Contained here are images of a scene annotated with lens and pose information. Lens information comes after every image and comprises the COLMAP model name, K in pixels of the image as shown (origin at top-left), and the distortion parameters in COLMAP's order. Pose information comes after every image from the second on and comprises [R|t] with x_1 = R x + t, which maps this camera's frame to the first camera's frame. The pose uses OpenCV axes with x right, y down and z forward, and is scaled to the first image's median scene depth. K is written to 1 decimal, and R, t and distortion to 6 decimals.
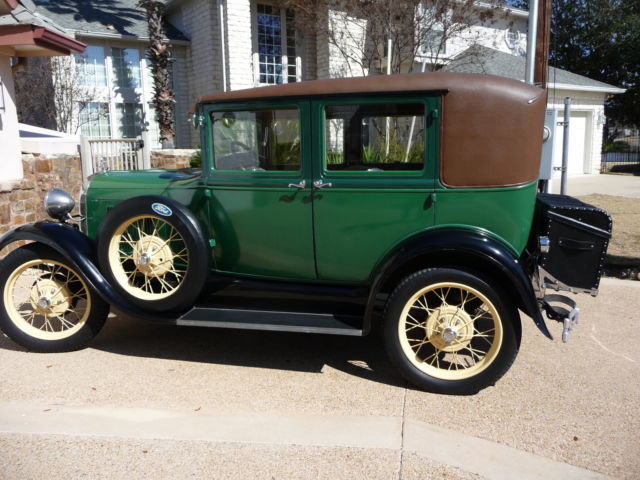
lens RADIAL K [[531.7, 0, 311.6], [0, 531.7, 239.4], [0, 0, 1]] dist [-0.034351, 0.012318]
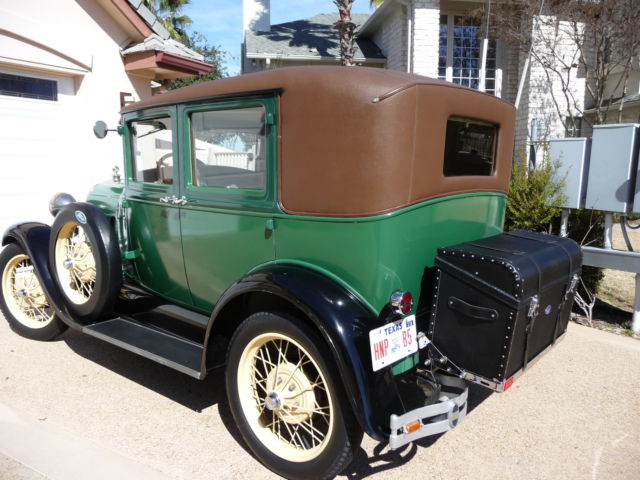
lens RADIAL K [[527.0, 0, 316.2], [0, 527.0, 235.2], [0, 0, 1]] dist [-0.029016, 0.007561]
pose [[0.897632, 0.082577, -0.432942, 0.486688], [-0.099205, 0.994940, -0.015915, -0.043422], [0.429437, 0.057236, 0.901281, 0.243917]]
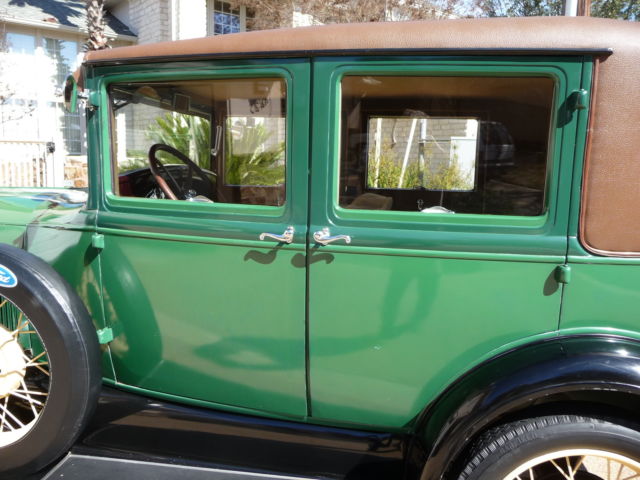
lens RADIAL K [[531.7, 0, 311.6], [0, 531.7, 239.4], [0, 0, 1]] dist [-0.034351, 0.012318]
pose [[0.995597, 0.026404, 0.089941, -0.032302], [-0.023981, 0.999322, -0.027922, -0.070489], [-0.090617, 0.025643, 0.995556, 0.420657]]
